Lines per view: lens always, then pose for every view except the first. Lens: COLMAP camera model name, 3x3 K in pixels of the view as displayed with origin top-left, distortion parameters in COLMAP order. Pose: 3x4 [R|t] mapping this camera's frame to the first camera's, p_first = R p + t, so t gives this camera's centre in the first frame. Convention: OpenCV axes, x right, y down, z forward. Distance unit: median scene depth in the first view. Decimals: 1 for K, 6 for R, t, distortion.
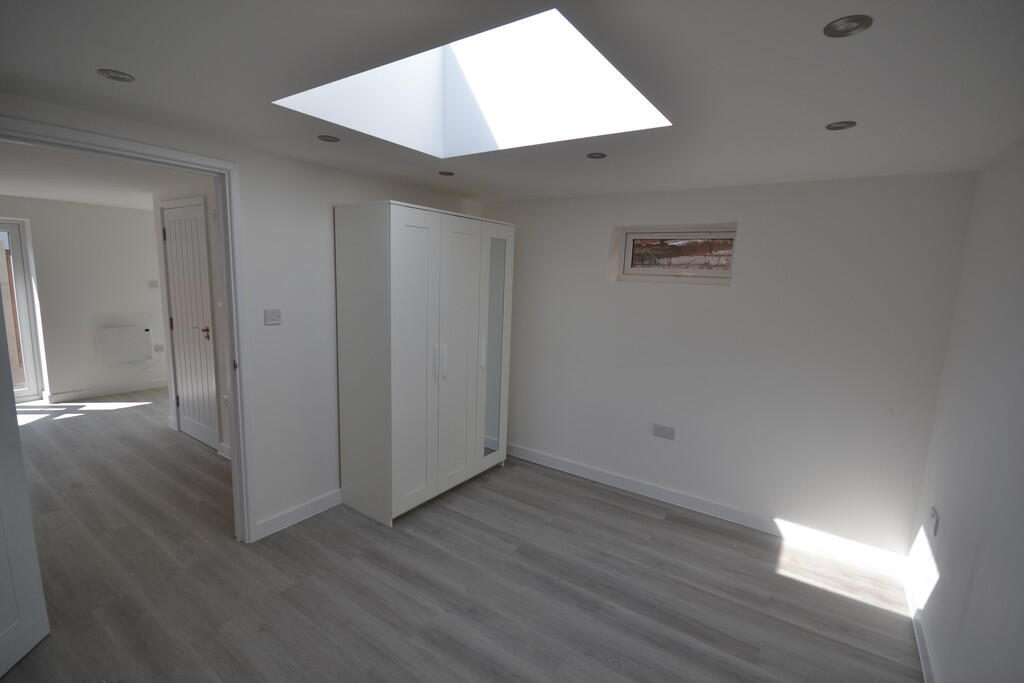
lens RADIAL K [[451.7, 0, 512.0], [0, 451.7, 341.5], [0, 0, 1]] dist [-0.014086, -0.000149]
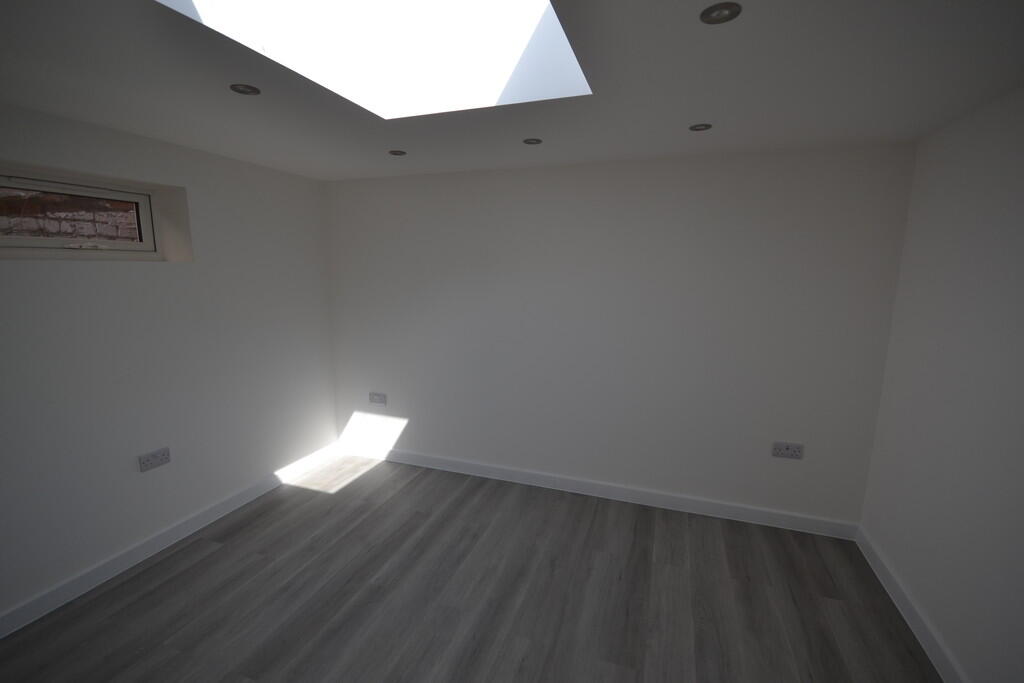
lens RADIAL K [[451.7, 0, 512.0], [0, 451.7, 341.5], [0, 0, 1]] dist [-0.014086, -0.000149]
pose [[-0.259861, -0.195159, 0.945719, -0.494784], [0.121922, 0.964896, 0.232618, -0.091802], [-0.957918, 0.175753, -0.226944, 0.579048]]
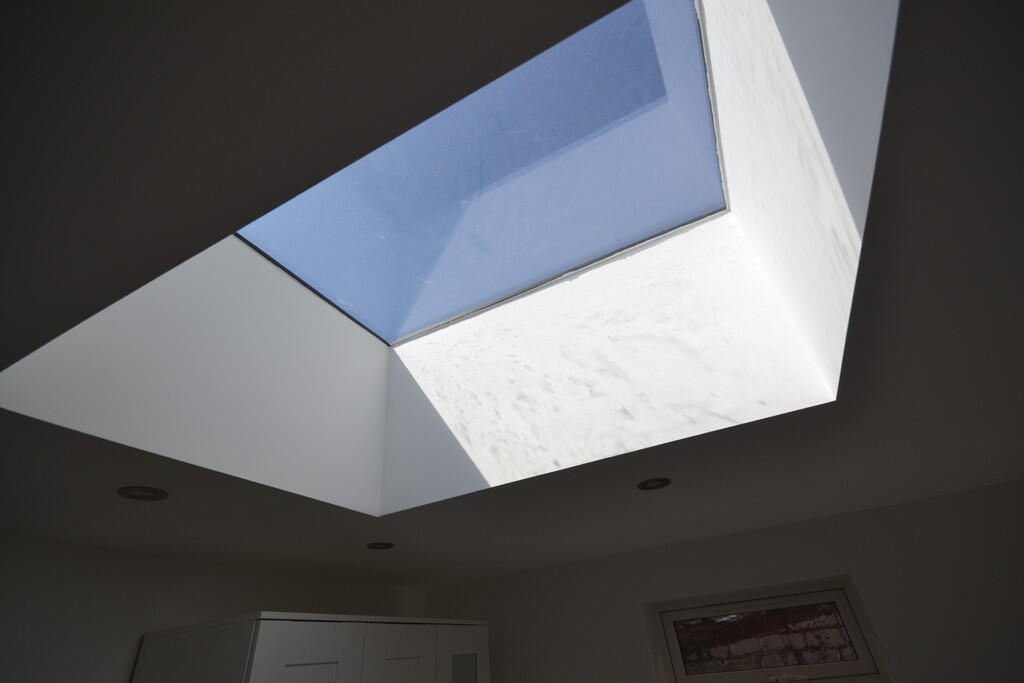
lens RADIAL K [[471.4, 0, 509.8], [0, 471.4, 372.0], [0, 0, 1]] dist [0.012082, -0.000015]
pose [[0.981224, -0.037266, 0.189237, -0.077725], [0.151668, 0.755204, -0.637702, -0.114396], [-0.119148, 0.654429, 0.746677, 0.338679]]
